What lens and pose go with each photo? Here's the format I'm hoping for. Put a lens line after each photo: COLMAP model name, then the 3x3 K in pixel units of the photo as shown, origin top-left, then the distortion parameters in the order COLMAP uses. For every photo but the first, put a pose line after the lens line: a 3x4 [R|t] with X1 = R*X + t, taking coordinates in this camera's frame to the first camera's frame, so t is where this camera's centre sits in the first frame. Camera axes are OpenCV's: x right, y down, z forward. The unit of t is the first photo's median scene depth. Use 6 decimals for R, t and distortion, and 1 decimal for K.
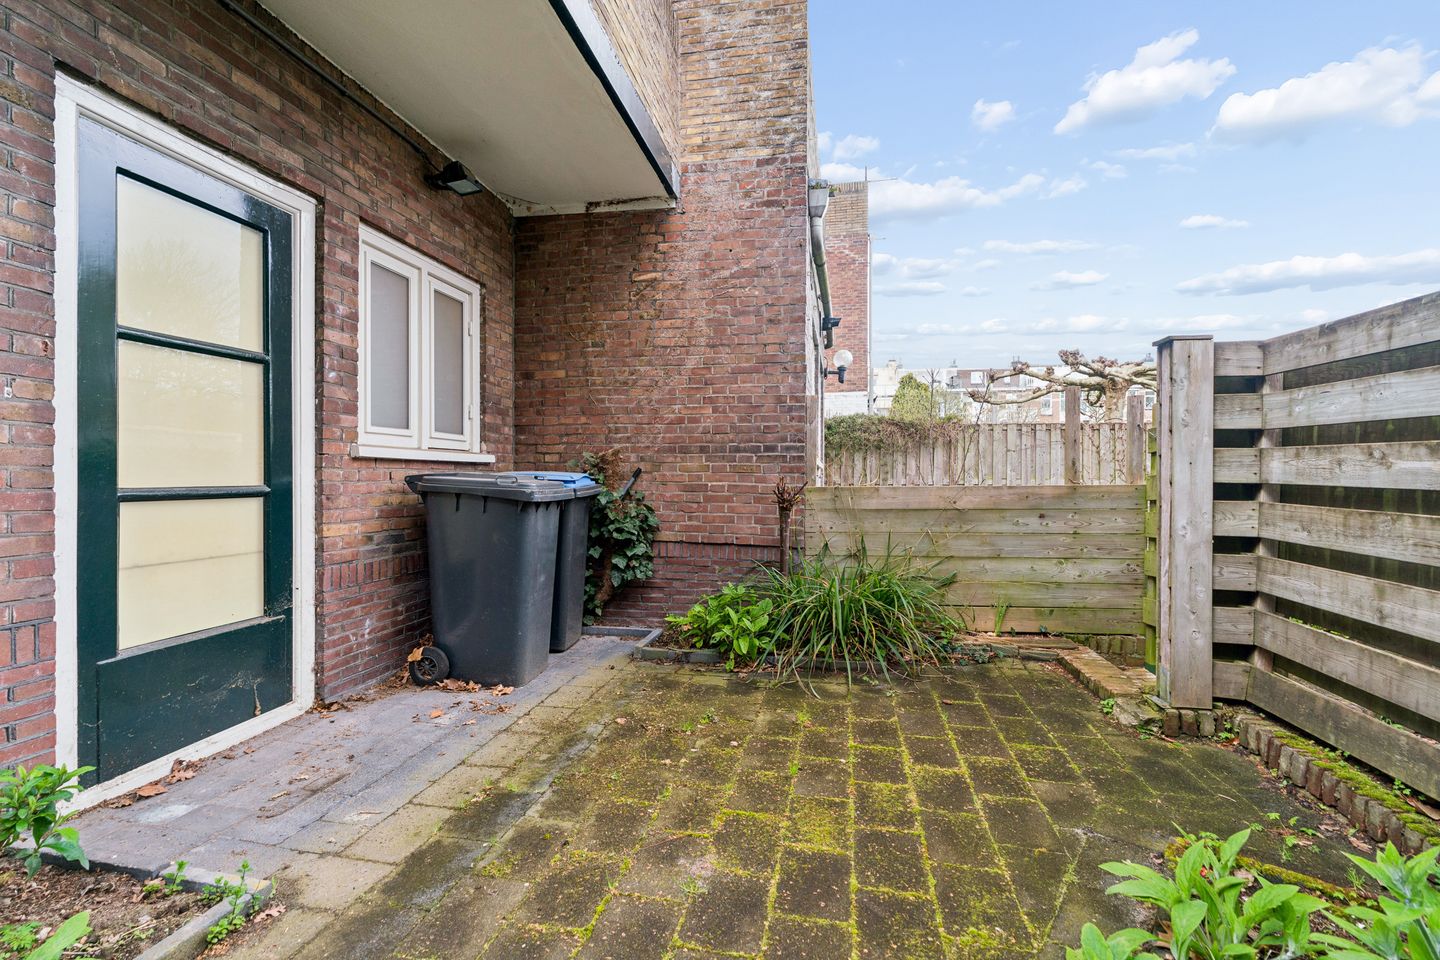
lens RADIAL K [[659.4, 0, 721.0], [0, 659.4, 484.1], [0, 0, 1]] dist [0.000872, 0.000240]
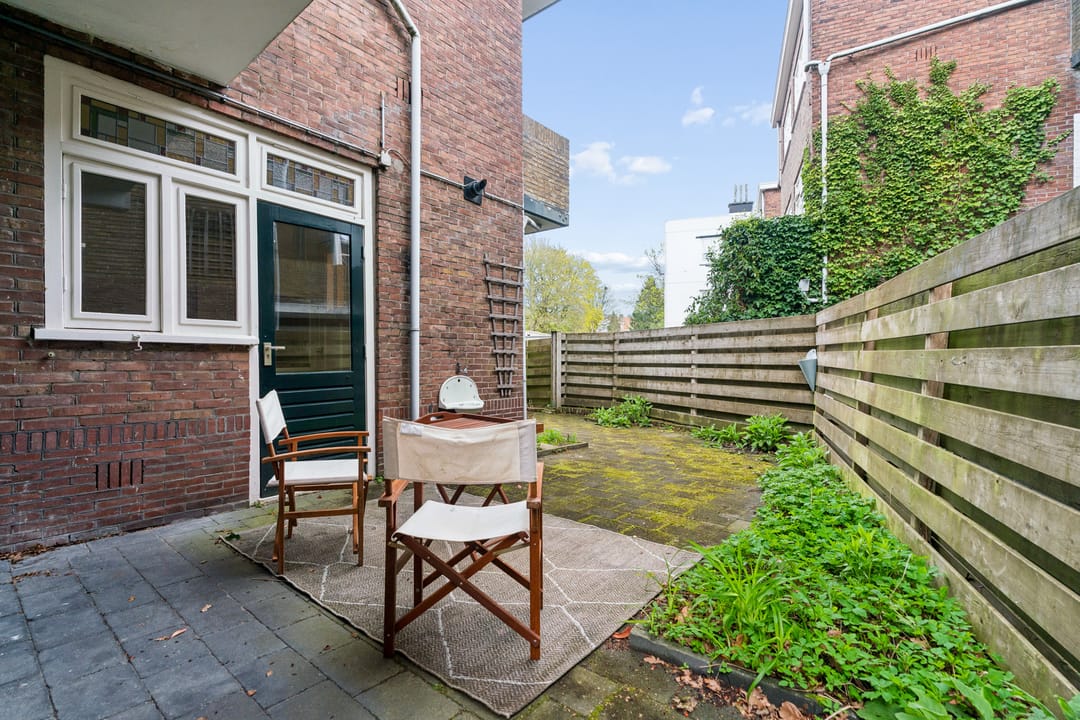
lens RADIAL K [[494.5, 0, 540.7], [0, 494.5, 363.1], [0, 0, 1]] dist [0.000872, 0.000240]
pose [[0.479194, -0.007844, 0.877674, -2.571976], [0.003842, 0.999969, 0.006839, -0.014674], [-0.877701, 0.000094, 0.479209, -0.637900]]
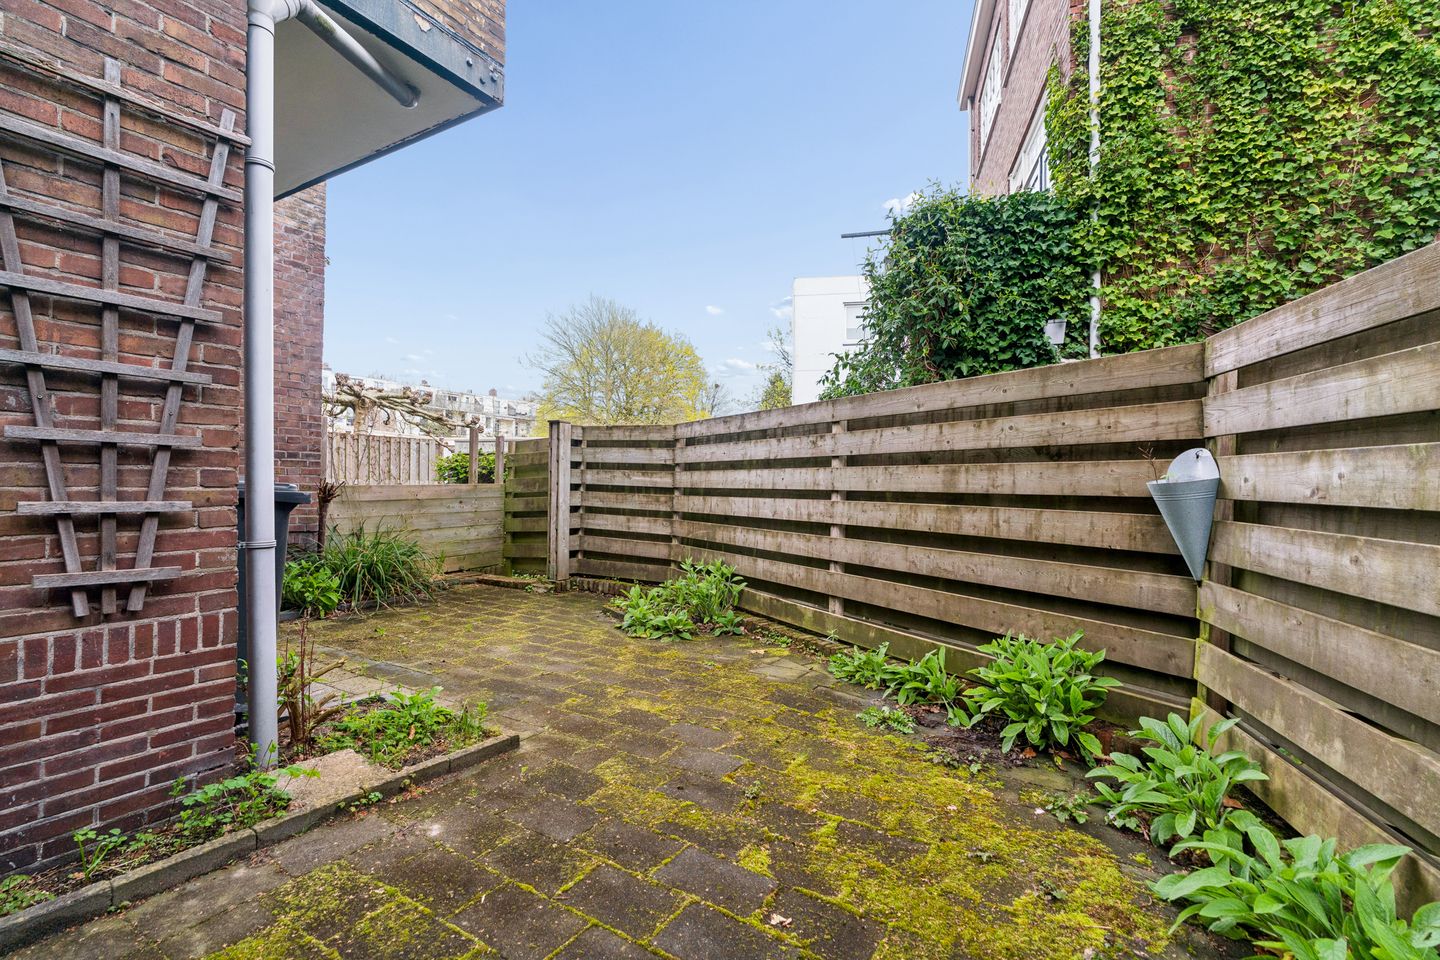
lens RADIAL K [[659.4, 0, 721.0], [0, 659.4, 484.1], [0, 0, 1]] dist [0.000872, 0.000240]
pose [[0.359815, 0.000914, 0.933023, -1.282495], [-0.004405, 0.999990, 0.000719, -0.004014], [-0.933013, -0.004369, 0.359816, -0.367656]]
